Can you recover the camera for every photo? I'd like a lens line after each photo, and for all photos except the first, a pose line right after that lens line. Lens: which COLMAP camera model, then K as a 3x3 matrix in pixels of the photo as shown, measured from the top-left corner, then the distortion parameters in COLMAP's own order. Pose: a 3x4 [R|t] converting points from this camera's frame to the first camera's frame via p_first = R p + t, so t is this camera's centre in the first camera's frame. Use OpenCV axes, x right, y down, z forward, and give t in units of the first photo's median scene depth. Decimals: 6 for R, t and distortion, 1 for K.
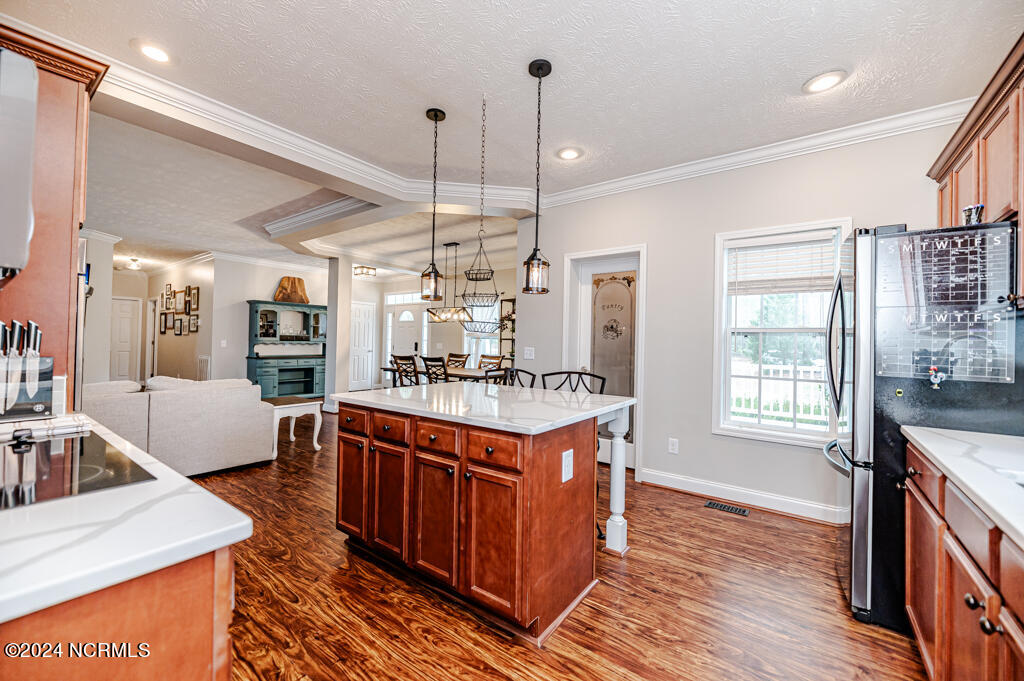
lens RADIAL K [[407.6, 0, 511.3], [0, 407.6, 335.9], [0, 0, 1]] dist [-0.000813, -0.000315]
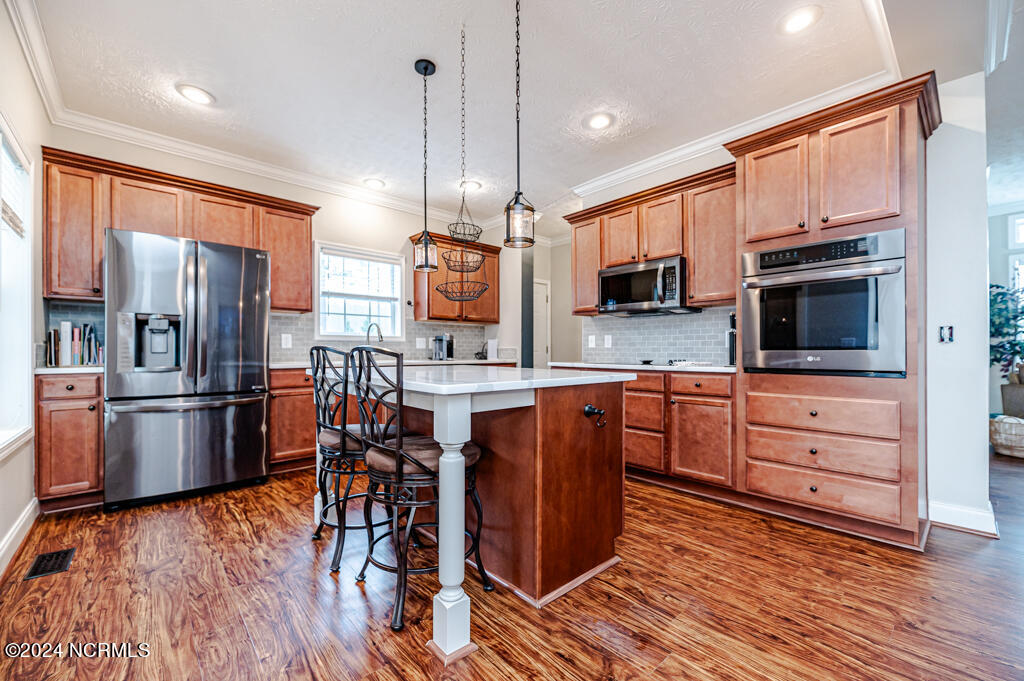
lens RADIAL K [[417.9, 0, 510.0], [0, 417.9, 350.2], [0, 0, 1]] dist [-0.000580, -0.000067]
pose [[-0.979891, -0.016828, 0.198820, -0.312923], [-0.020164, 0.999688, -0.014769, 0.098031], [-0.198510, -0.018481, -0.979925, 1.632153]]
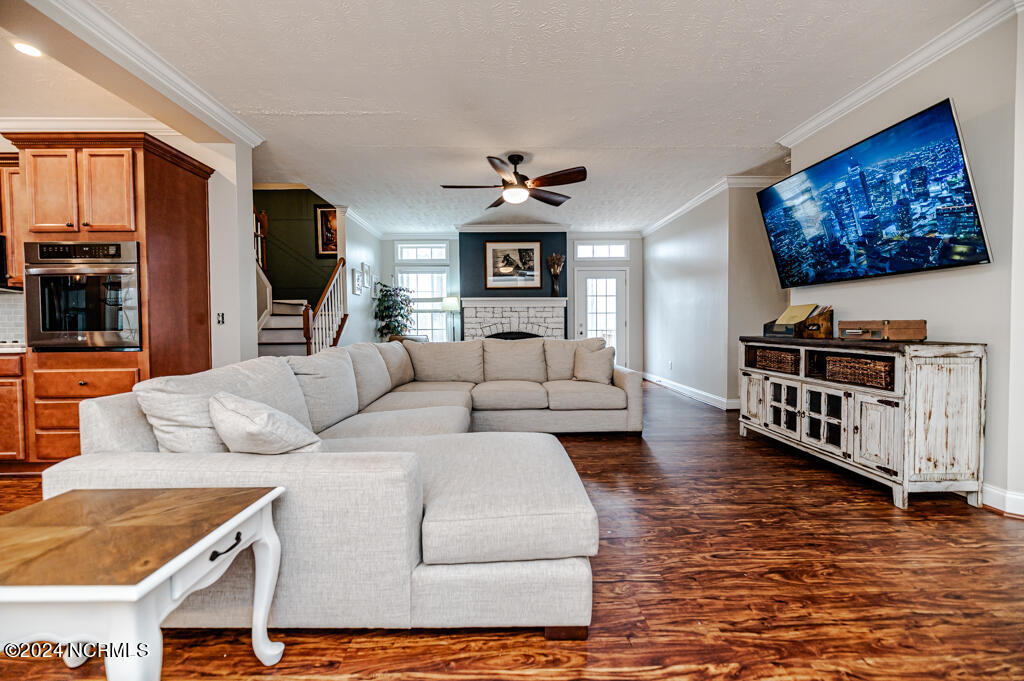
lens RADIAL K [[407.6, 0, 511.3], [0, 407.6, 335.9], [0, 0, 1]] dist [-0.000813, -0.000315]
pose [[-0.785540, 0.005435, -0.618787, -0.950484], [0.004356, 0.999985, 0.003254, 0.086025], [0.618796, -0.000139, -0.785552, 2.109403]]
